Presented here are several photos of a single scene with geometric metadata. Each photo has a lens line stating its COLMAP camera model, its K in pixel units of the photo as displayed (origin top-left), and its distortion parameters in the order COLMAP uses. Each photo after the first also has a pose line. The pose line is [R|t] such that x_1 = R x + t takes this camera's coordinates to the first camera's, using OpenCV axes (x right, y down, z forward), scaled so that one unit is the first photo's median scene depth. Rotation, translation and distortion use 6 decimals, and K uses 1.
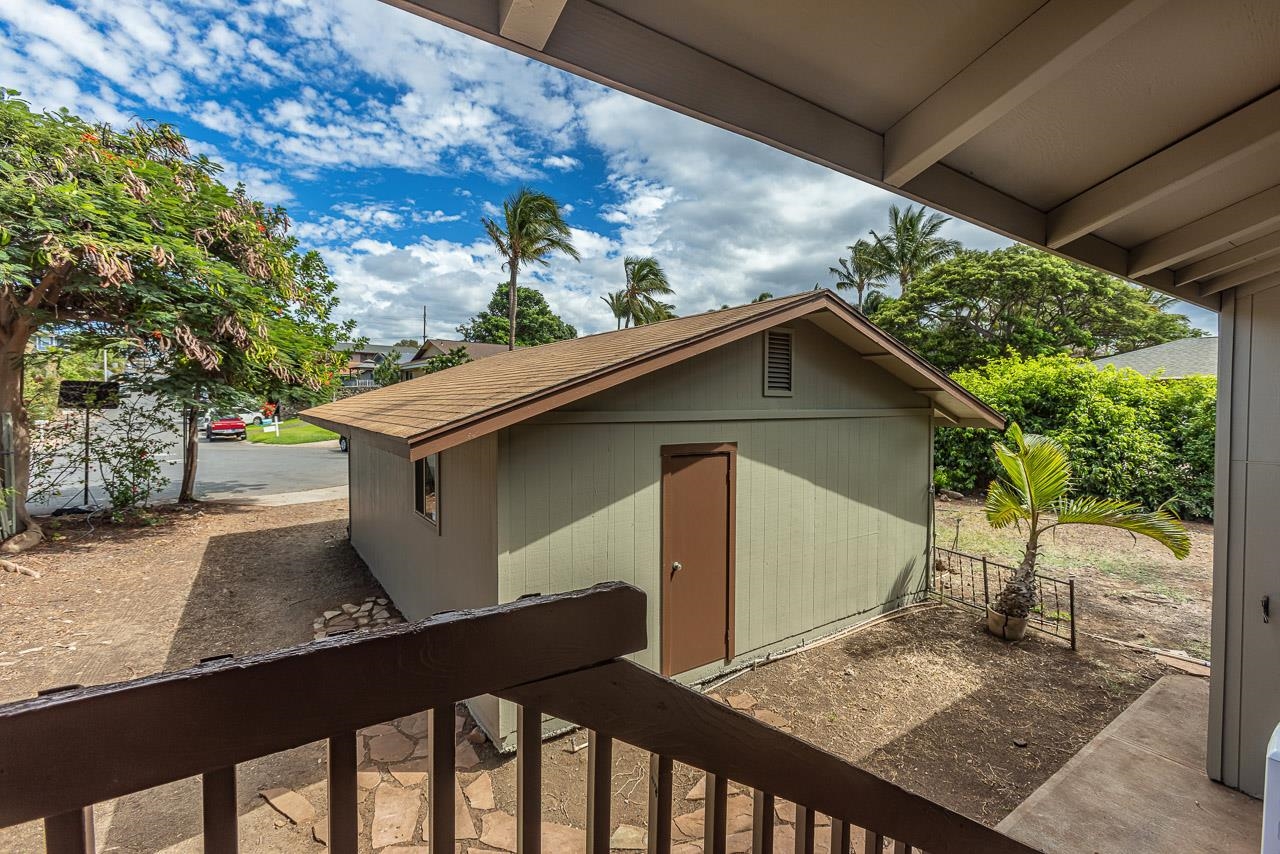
lens RADIAL K [[564.5, 0, 637.7], [0, 564.5, 420.6], [0, 0, 1]] dist [-0.017658, 0.006735]
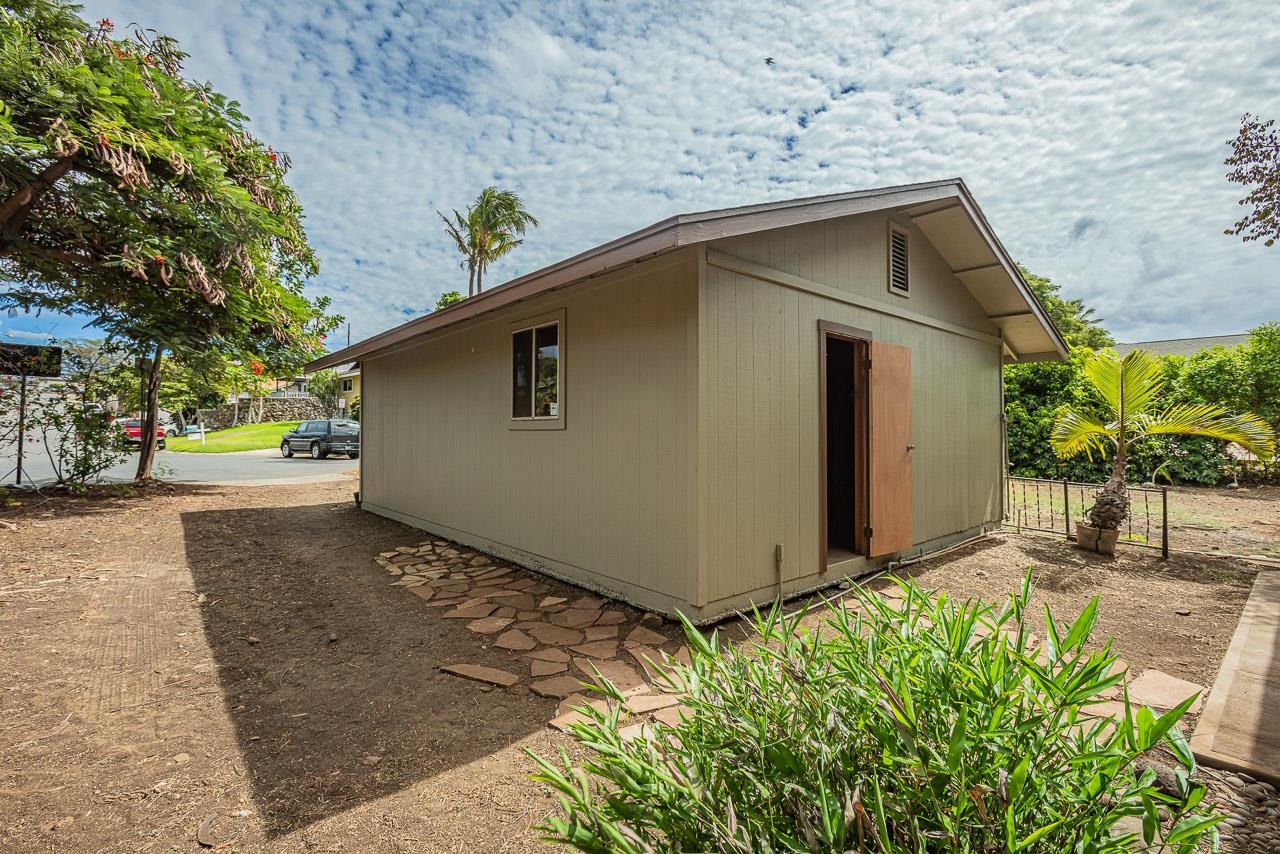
lens RADIAL K [[575.8, 0, 637.4], [0, 575.8, 424.0], [0, 0, 1]] dist [-0.009300, 0.000568]
pose [[0.994950, -0.002330, 0.100345, -0.194361], [0.005934, 0.999347, -0.035633, 0.136956], [-0.100197, 0.036049, 0.994314, 0.037739]]
